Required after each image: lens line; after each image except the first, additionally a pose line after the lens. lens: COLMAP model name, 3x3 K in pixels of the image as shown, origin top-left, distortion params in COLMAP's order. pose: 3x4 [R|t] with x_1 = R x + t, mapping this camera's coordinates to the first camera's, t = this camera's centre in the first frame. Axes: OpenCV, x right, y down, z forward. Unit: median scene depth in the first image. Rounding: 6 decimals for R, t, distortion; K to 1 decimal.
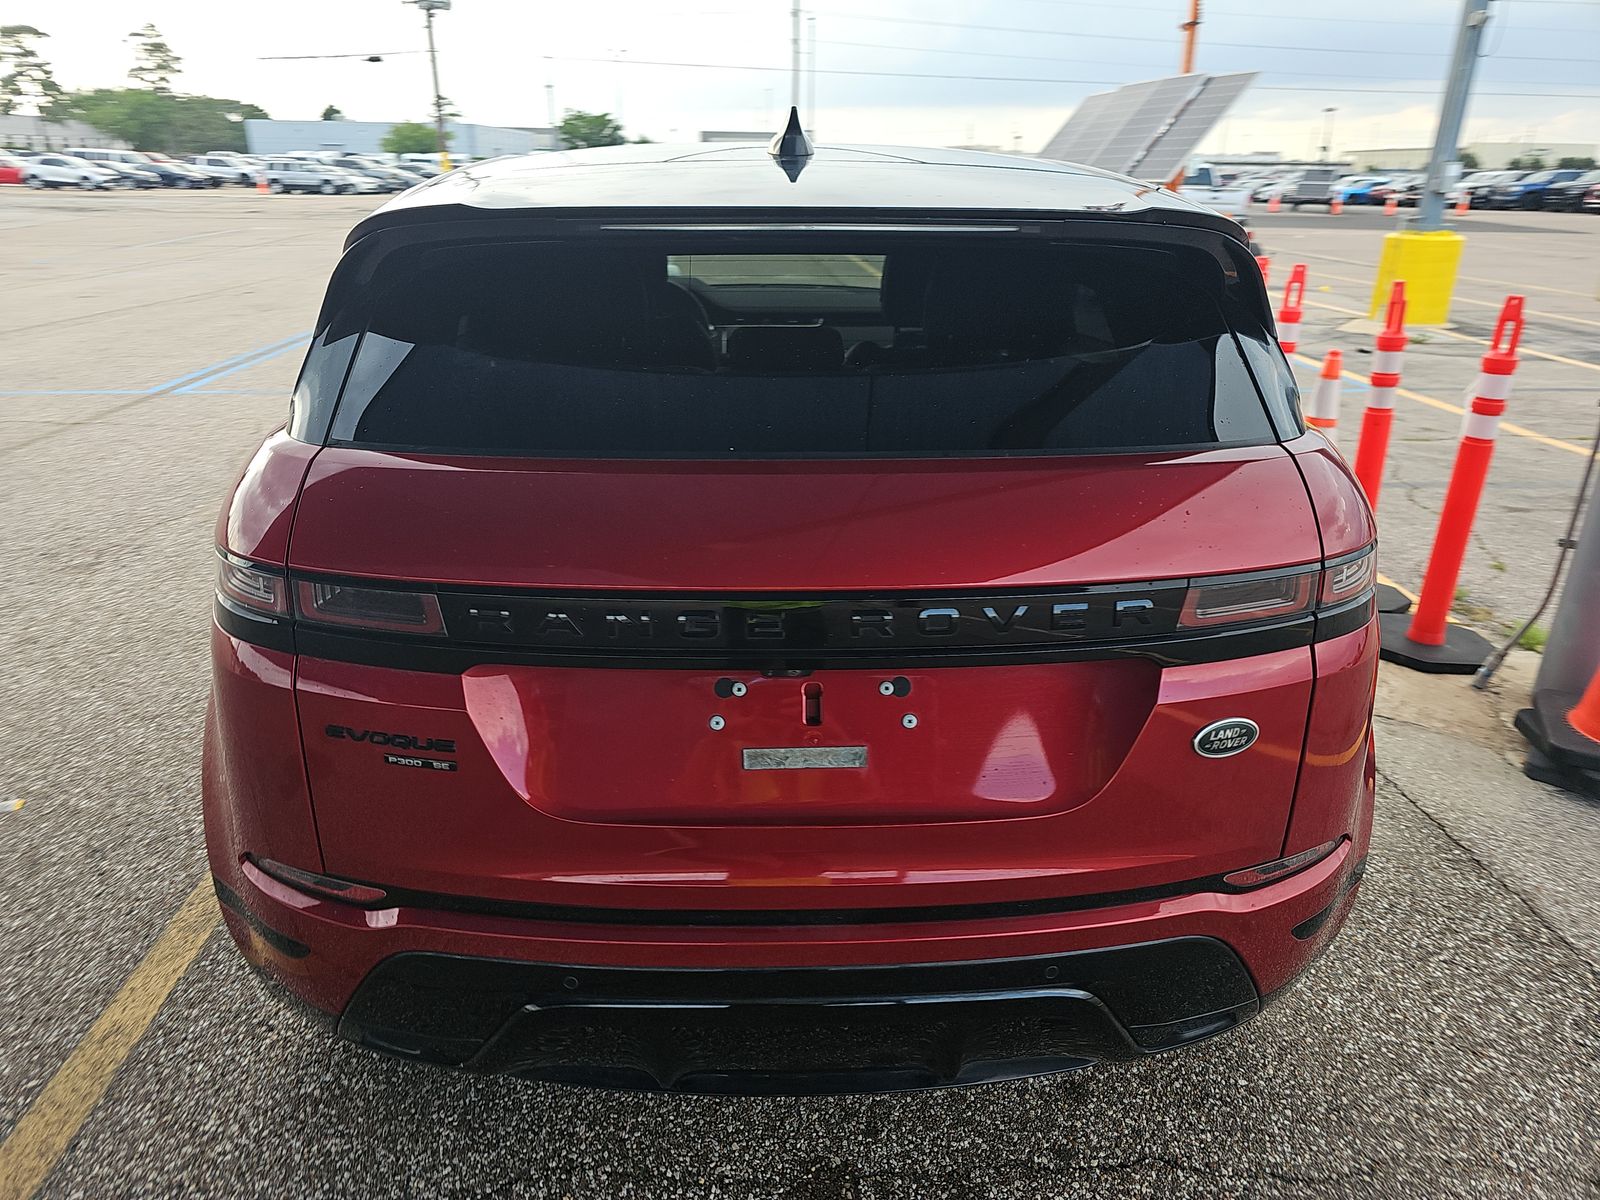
lens RADIAL K [[1124.7, 0, 781.7], [0, 1124.7, 598.8], [0, 0, 1]] dist [0.045679, -0.044946]
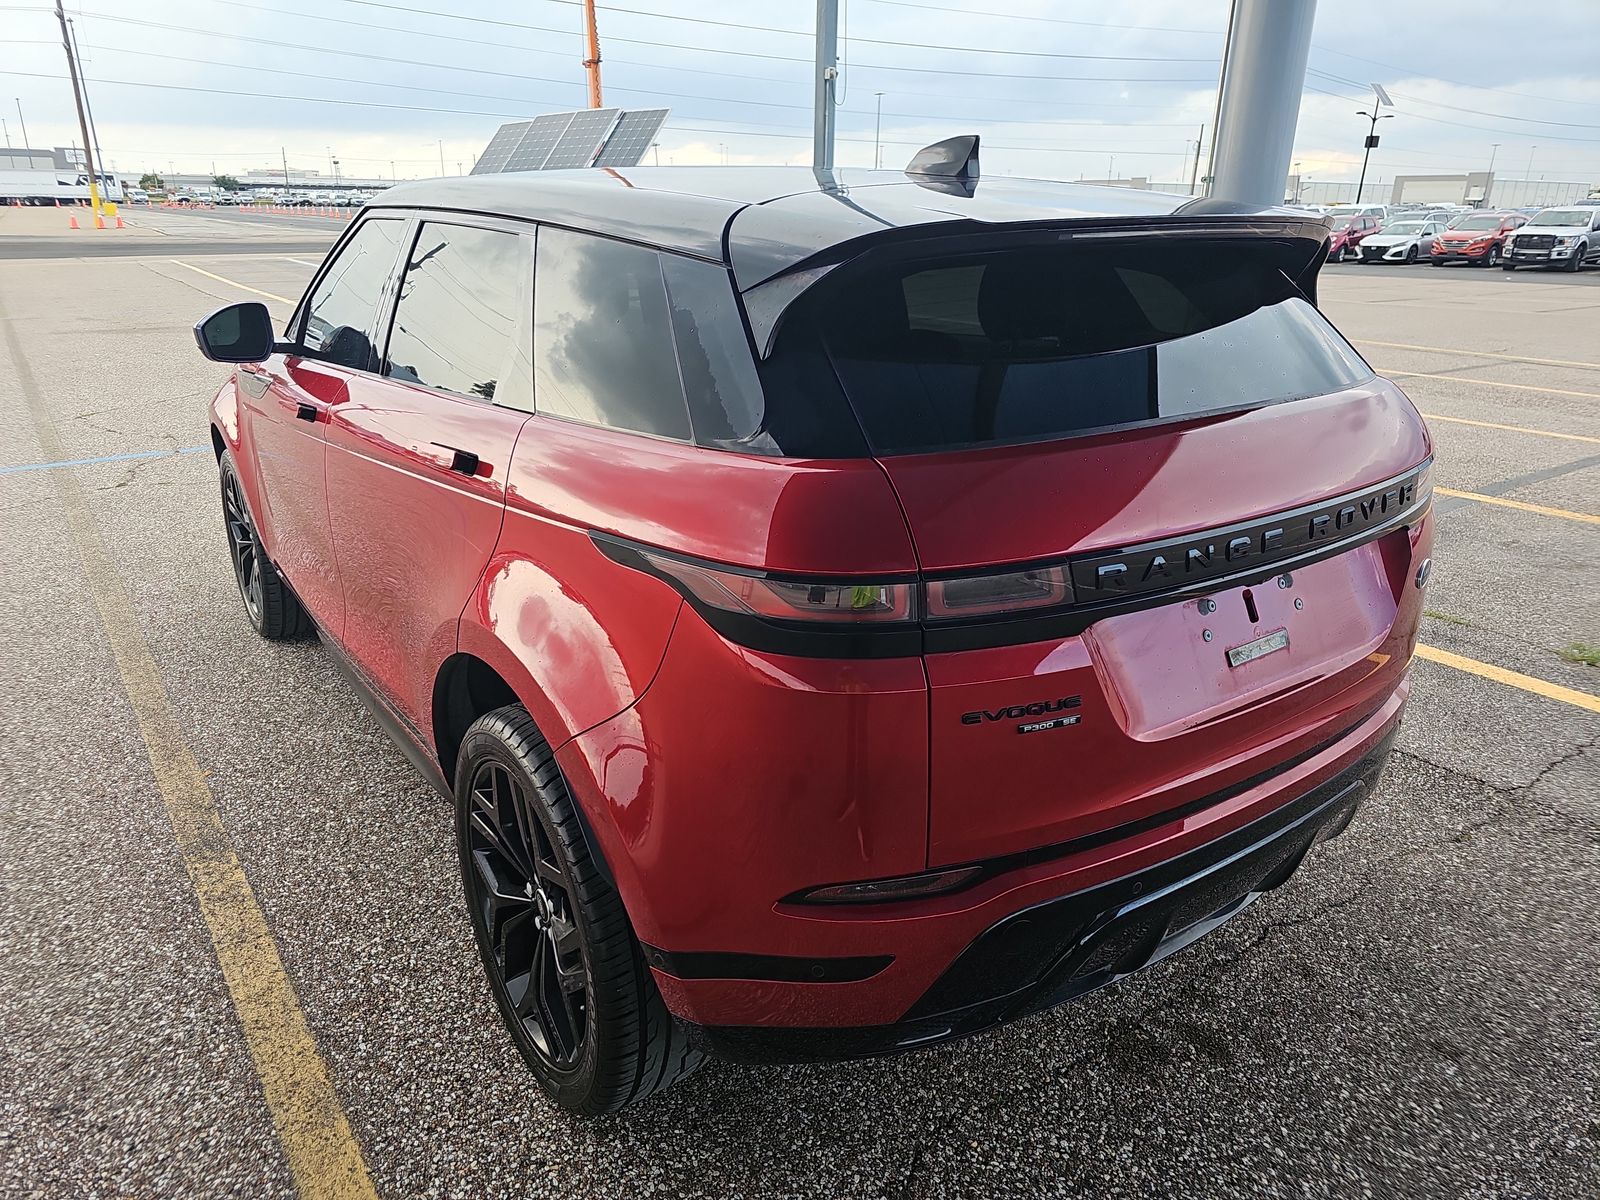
lens RADIAL K [[1122.6, 0, 800.0], [0, 1122.6, 600.0], [0, 0, 1]] dist [0.032629, -0.000603]
pose [[0.823174, -0.190334, 0.534938, -0.703315], [0.200767, 0.978849, 0.039336, -0.041422], [-0.531110, 0.075018, 0.843975, 0.133487]]
